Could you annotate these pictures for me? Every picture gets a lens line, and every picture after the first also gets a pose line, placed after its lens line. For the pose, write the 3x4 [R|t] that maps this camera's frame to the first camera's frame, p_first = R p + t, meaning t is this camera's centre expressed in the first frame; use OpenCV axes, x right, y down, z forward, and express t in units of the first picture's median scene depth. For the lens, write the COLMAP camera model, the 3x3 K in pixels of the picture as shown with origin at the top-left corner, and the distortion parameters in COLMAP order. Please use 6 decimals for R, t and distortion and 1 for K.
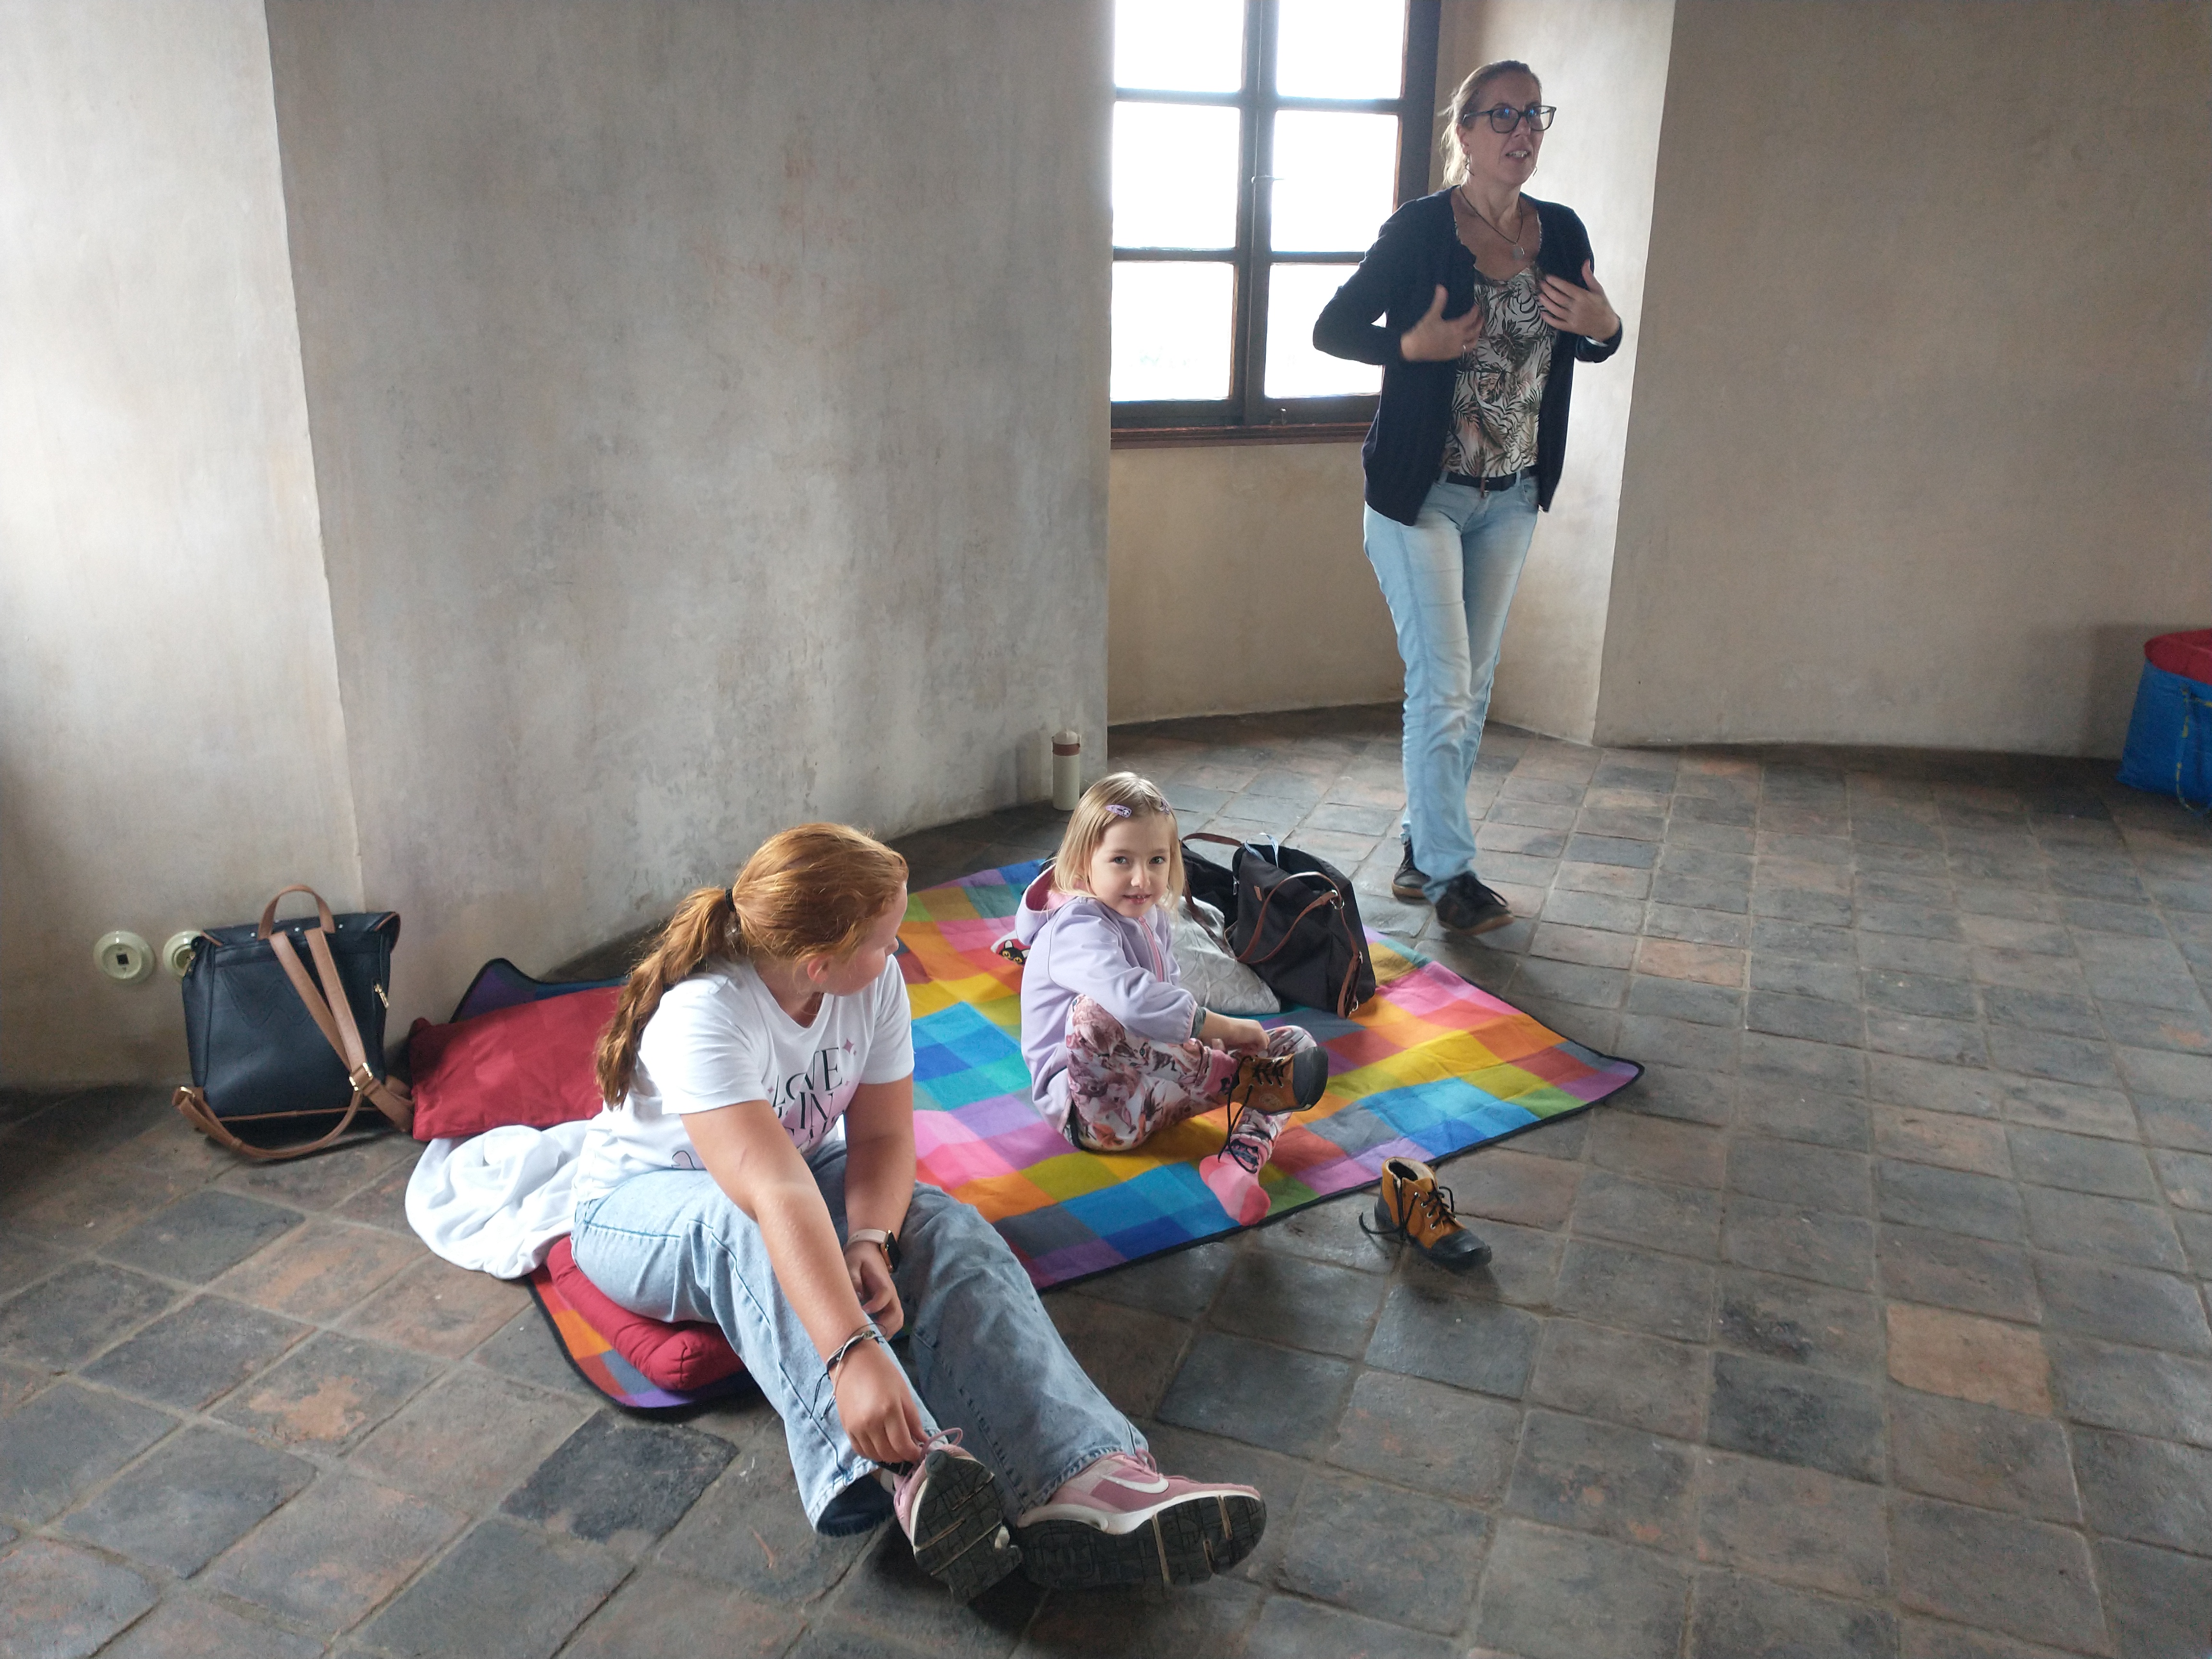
lens RADIAL K [[1768.9, 0, 1116.8], [0, 1768.9, 819.4], [0, 0, 1]] dist [0.042133, -0.077401]
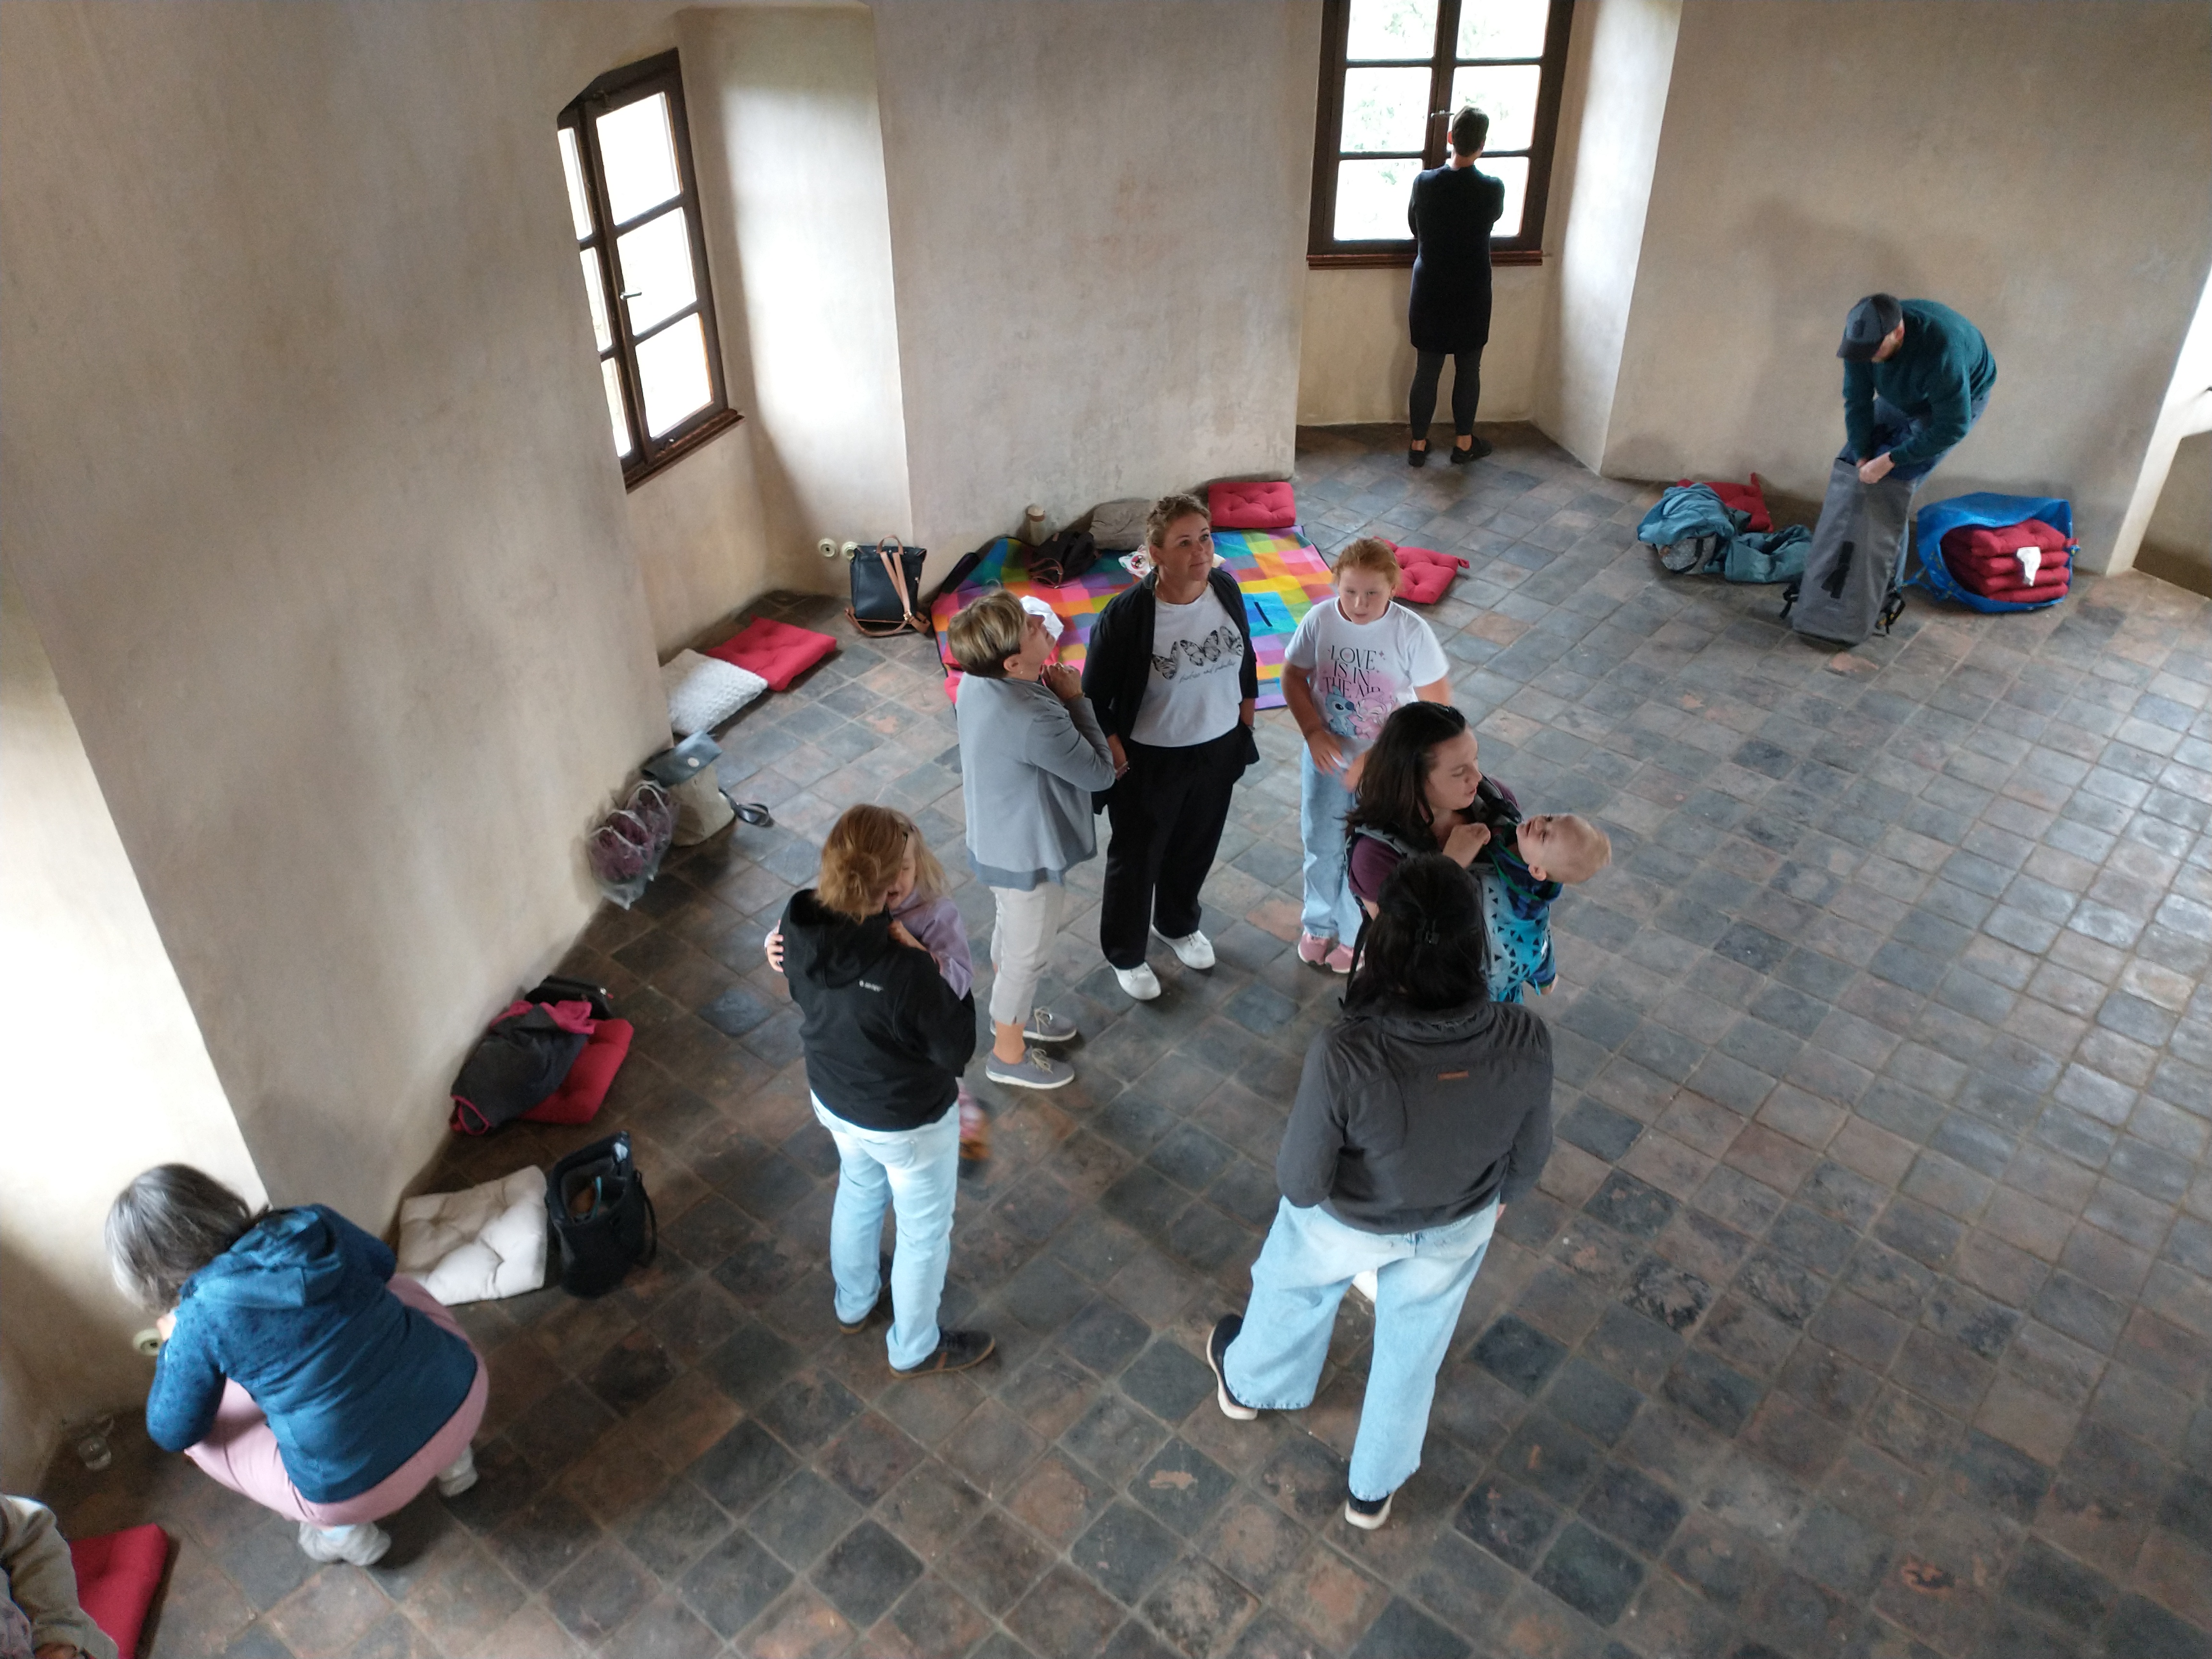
lens RADIAL K [[1768.9, 0, 1117.5], [0, 1768.9, 820.6], [0, 0, 1]] dist [0.042133, -0.077401]
pose [[0.943741, 0.179557, -0.277691, 0.562559], [-0.082816, 0.941316, 0.327209, -0.380624], [0.320148, -0.285803, 0.903229, -1.173109]]
